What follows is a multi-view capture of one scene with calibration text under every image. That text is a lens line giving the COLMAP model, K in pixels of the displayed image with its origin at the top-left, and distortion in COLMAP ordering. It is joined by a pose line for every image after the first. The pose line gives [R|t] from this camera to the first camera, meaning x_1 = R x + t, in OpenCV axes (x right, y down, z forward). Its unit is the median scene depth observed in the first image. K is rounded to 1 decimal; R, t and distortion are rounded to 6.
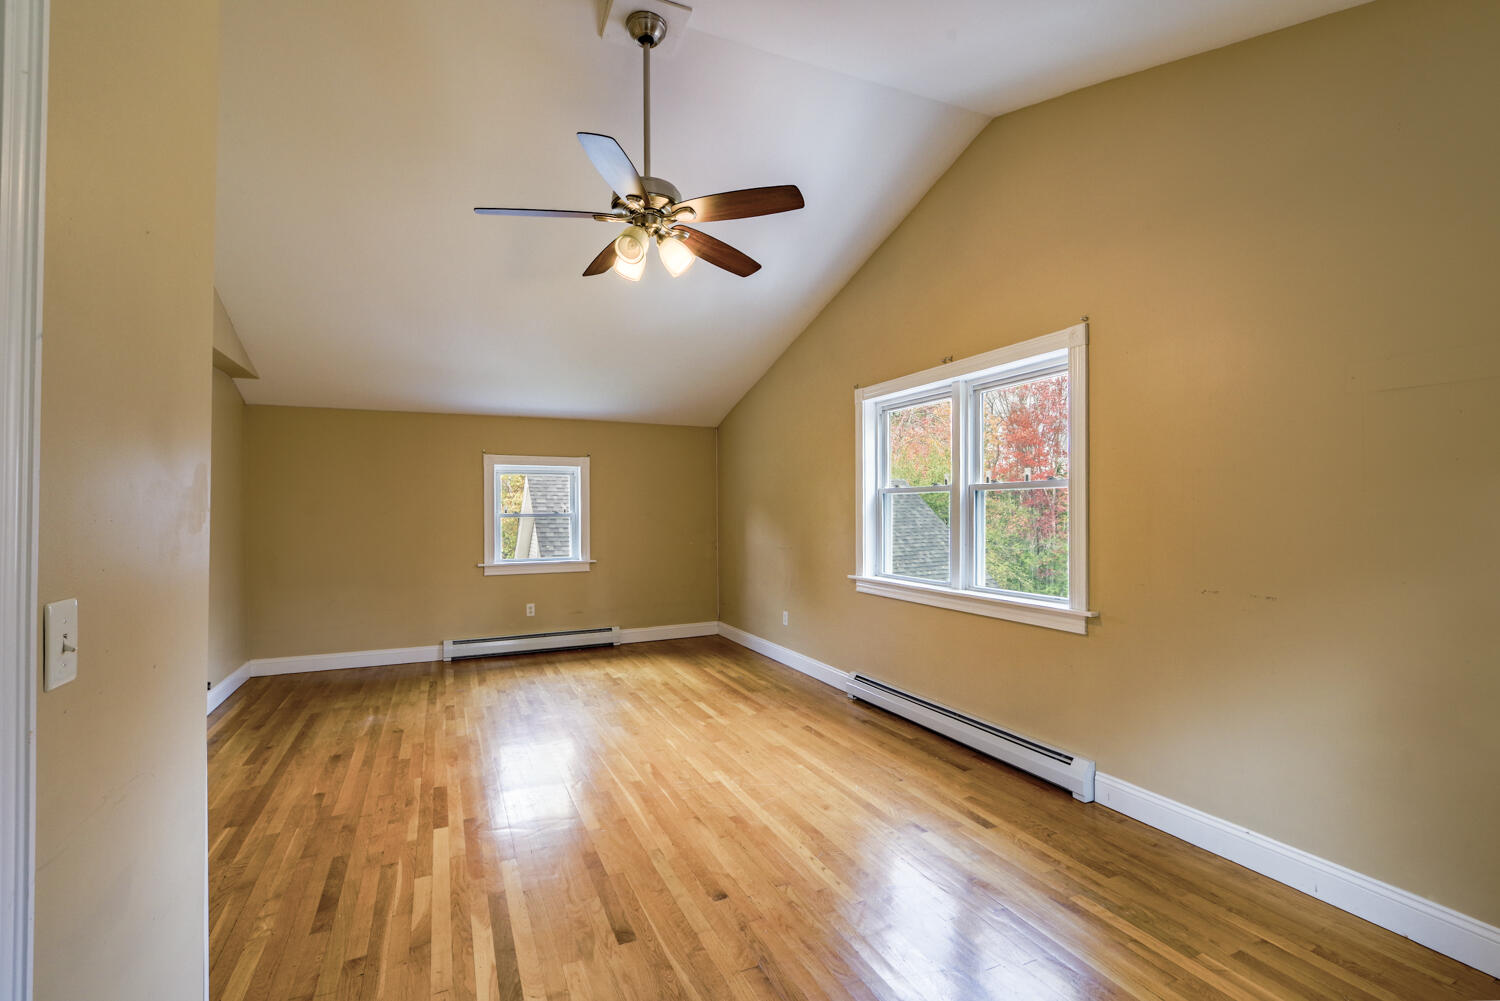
lens RADIAL K [[649.9, 0, 750.0], [0, 649.9, 500.5], [0, 0, 1]] dist [-0.000211, -0.005782]
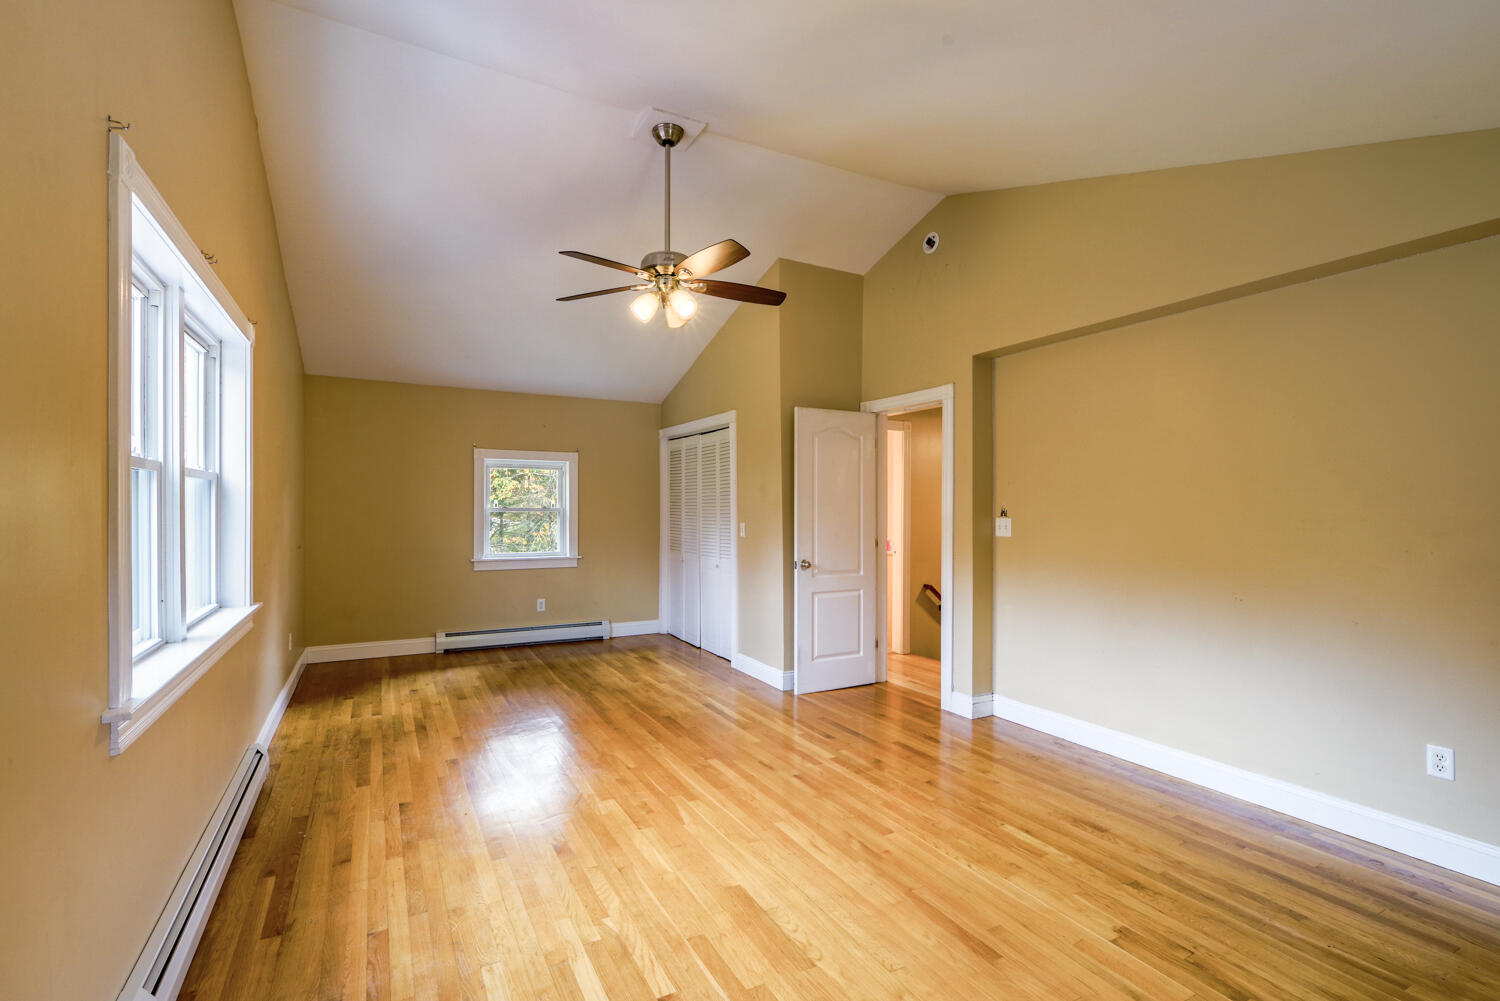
lens RADIAL K [[649.9, 0, 750.0], [0, 649.9, 500.5], [0, 0, 1]] dist [-0.000211, -0.005782]
pose [[-0.996527, 0.001336, -0.083263, -0.187526], [0.003203, 0.999746, -0.022297, 0.026051], [0.083212, -0.022486, -0.996278, 2.023787]]
